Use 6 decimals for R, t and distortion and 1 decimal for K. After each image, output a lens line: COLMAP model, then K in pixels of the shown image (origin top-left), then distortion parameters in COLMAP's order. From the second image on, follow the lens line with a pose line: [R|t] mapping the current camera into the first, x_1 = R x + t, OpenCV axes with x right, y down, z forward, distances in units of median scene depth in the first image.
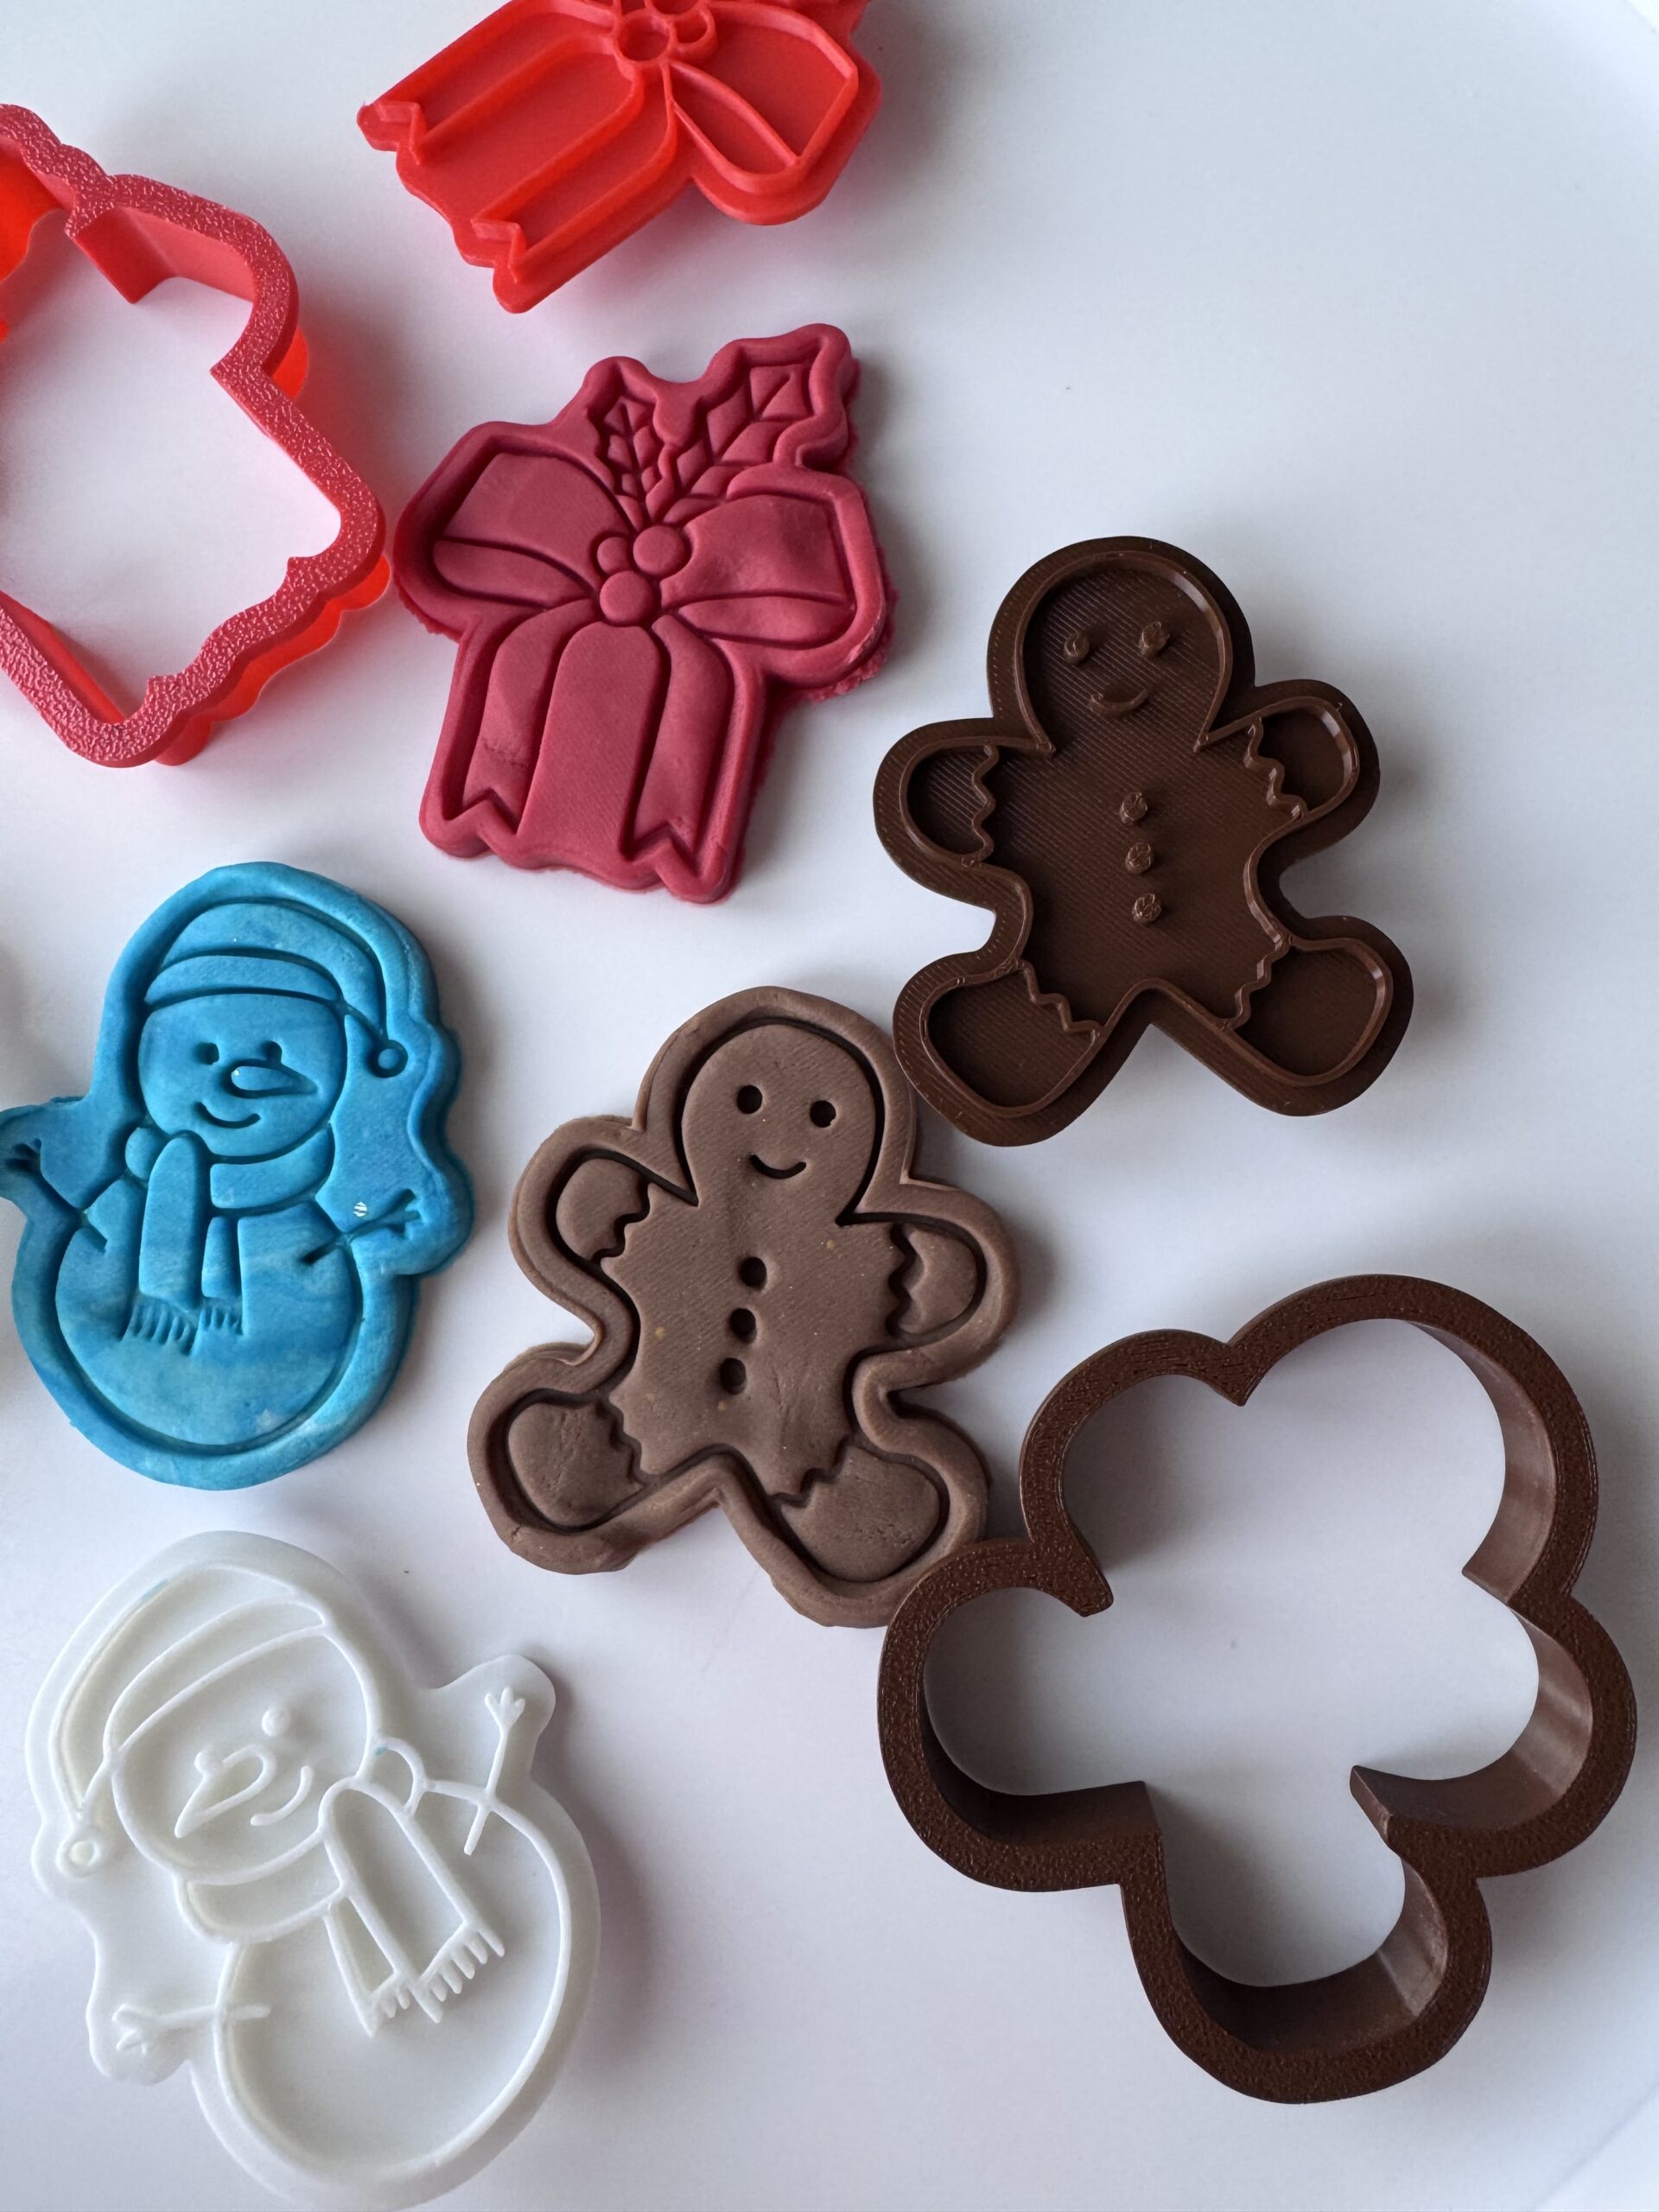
lens RADIAL K [[1573.2, 0, 831.7], [0, 1573.2, 1004.8], [0, 0, 1]] dist [-0.006334, 0.002147]
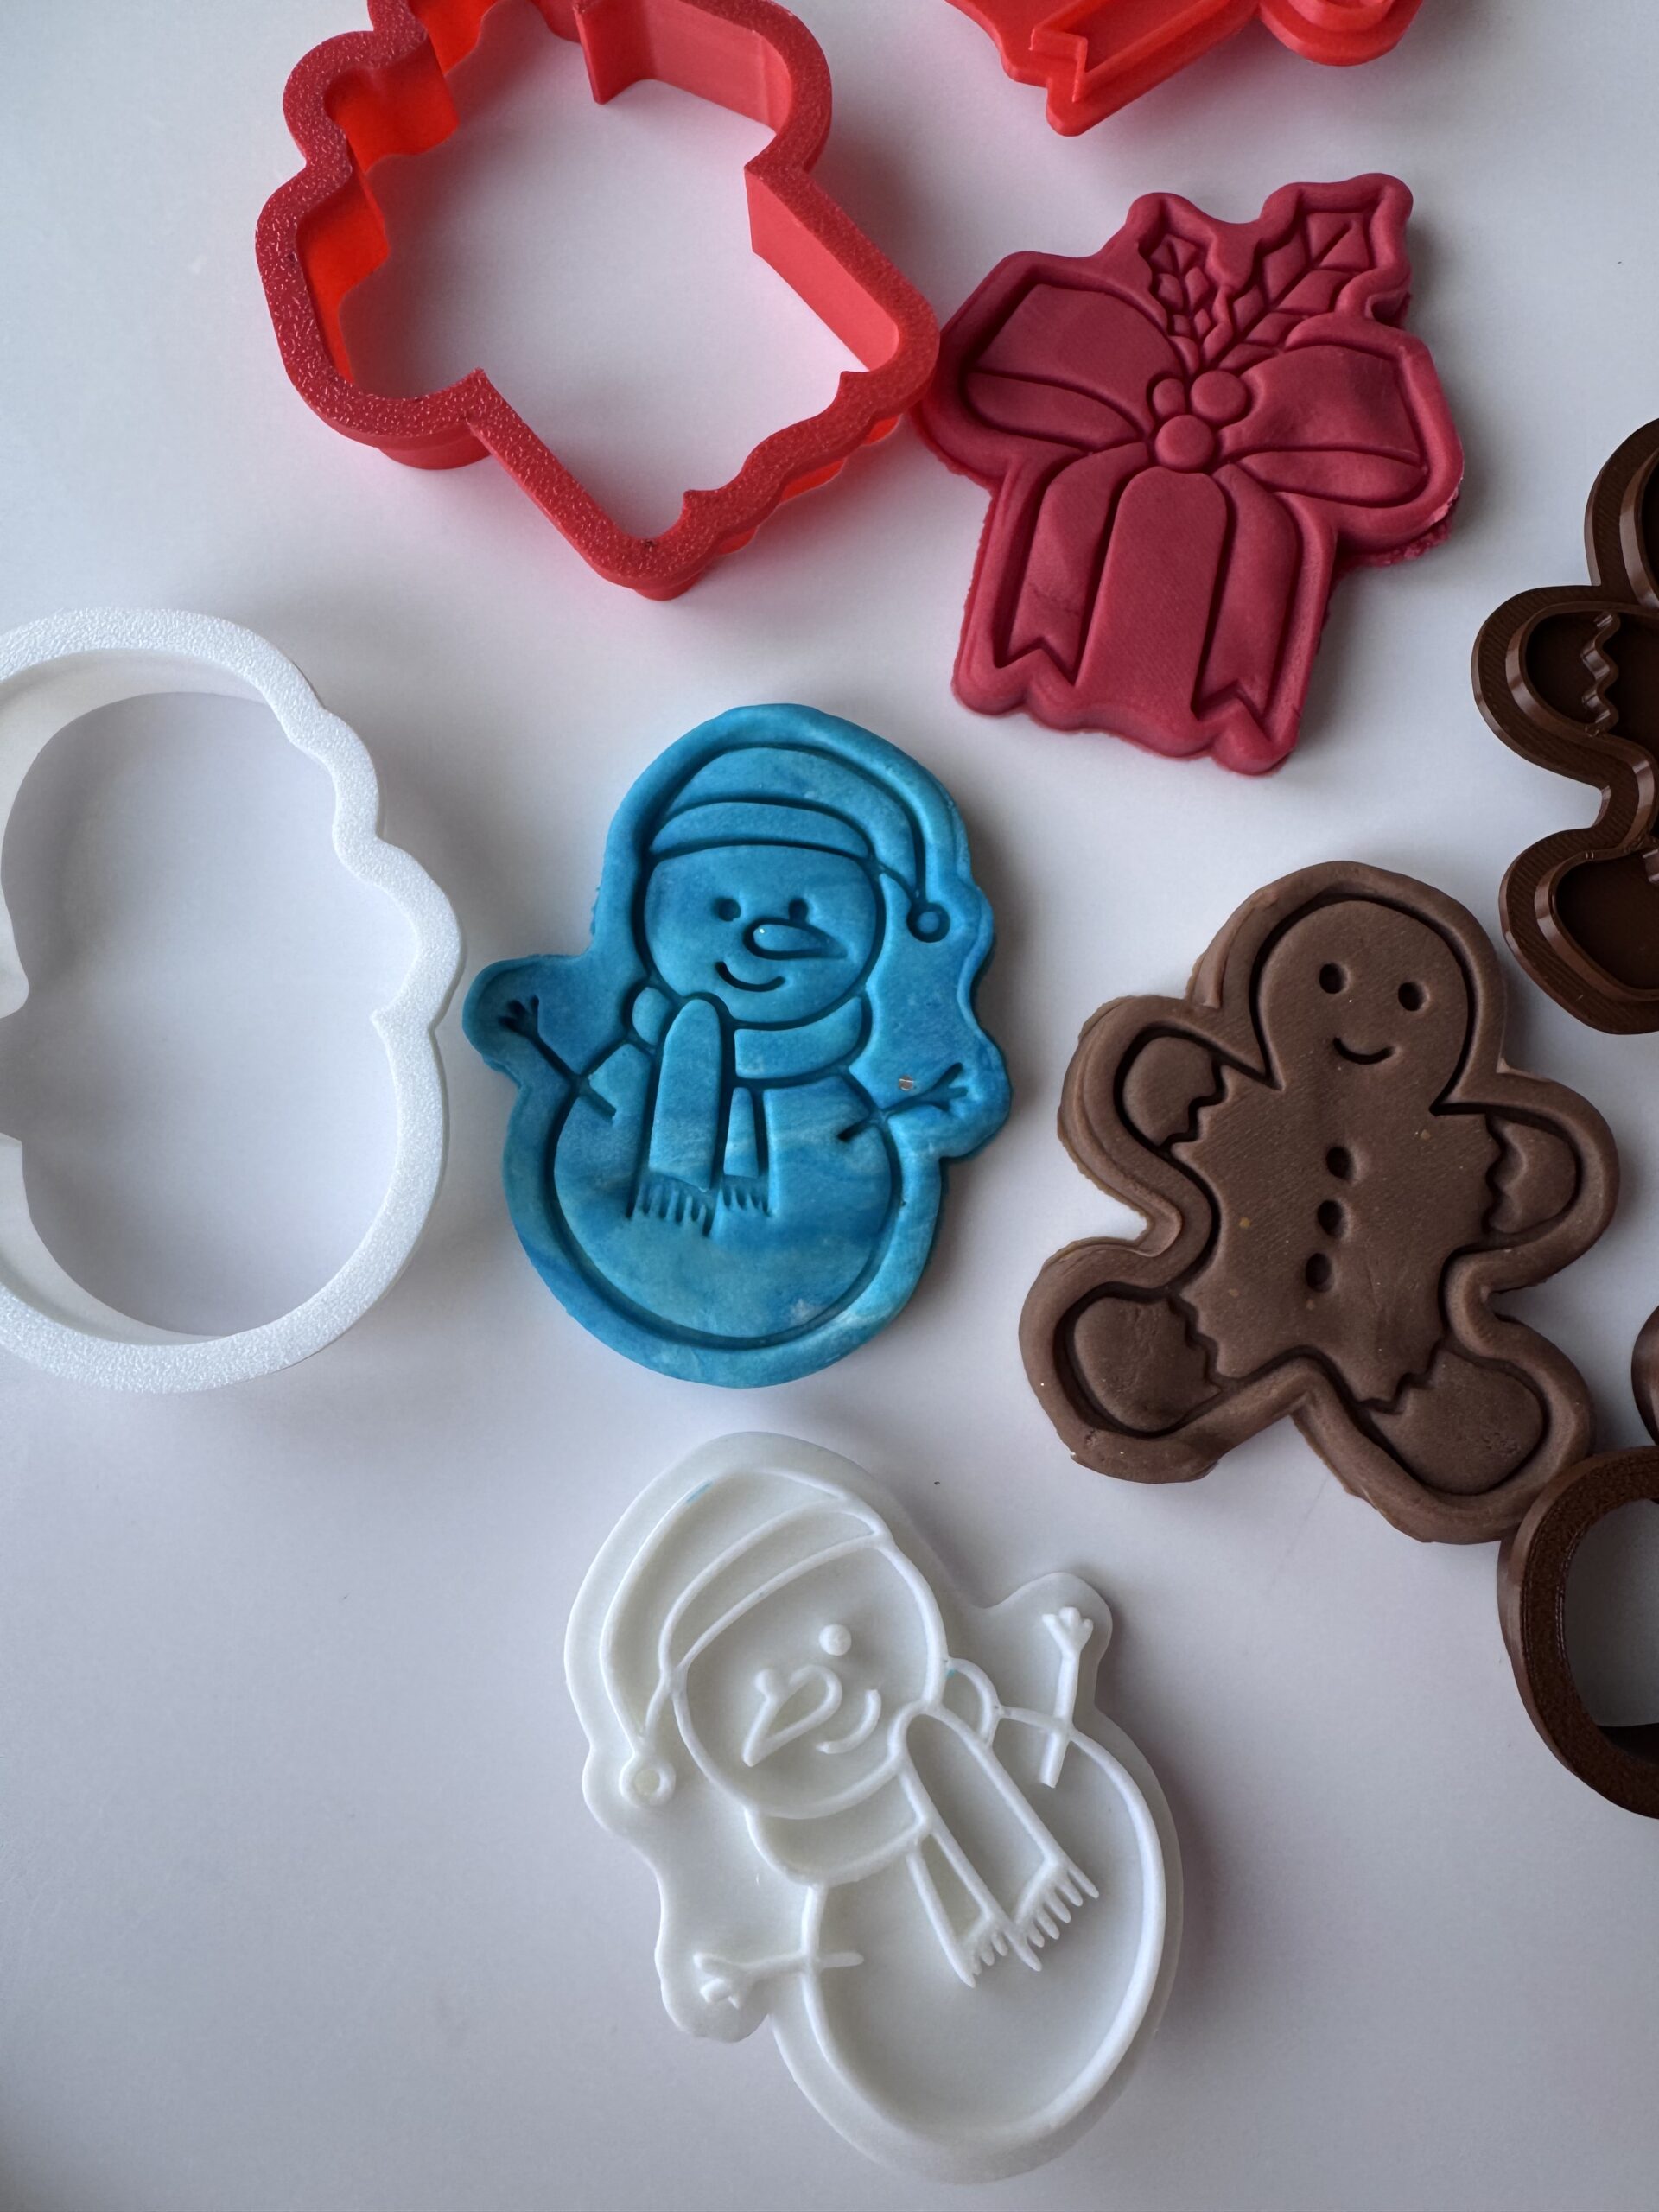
lens RADIAL K [[1573.2, 0, 831.7], [0, 1573.2, 1004.8], [0, 0, 1]] dist [-0.006334, 0.002147]
pose [[0.996310, 0.039587, 0.076153, -0.412410], [-0.038784, 0.999176, -0.011995, 0.096910], [-0.076565, 0.008997, 0.997024, 0.091747]]
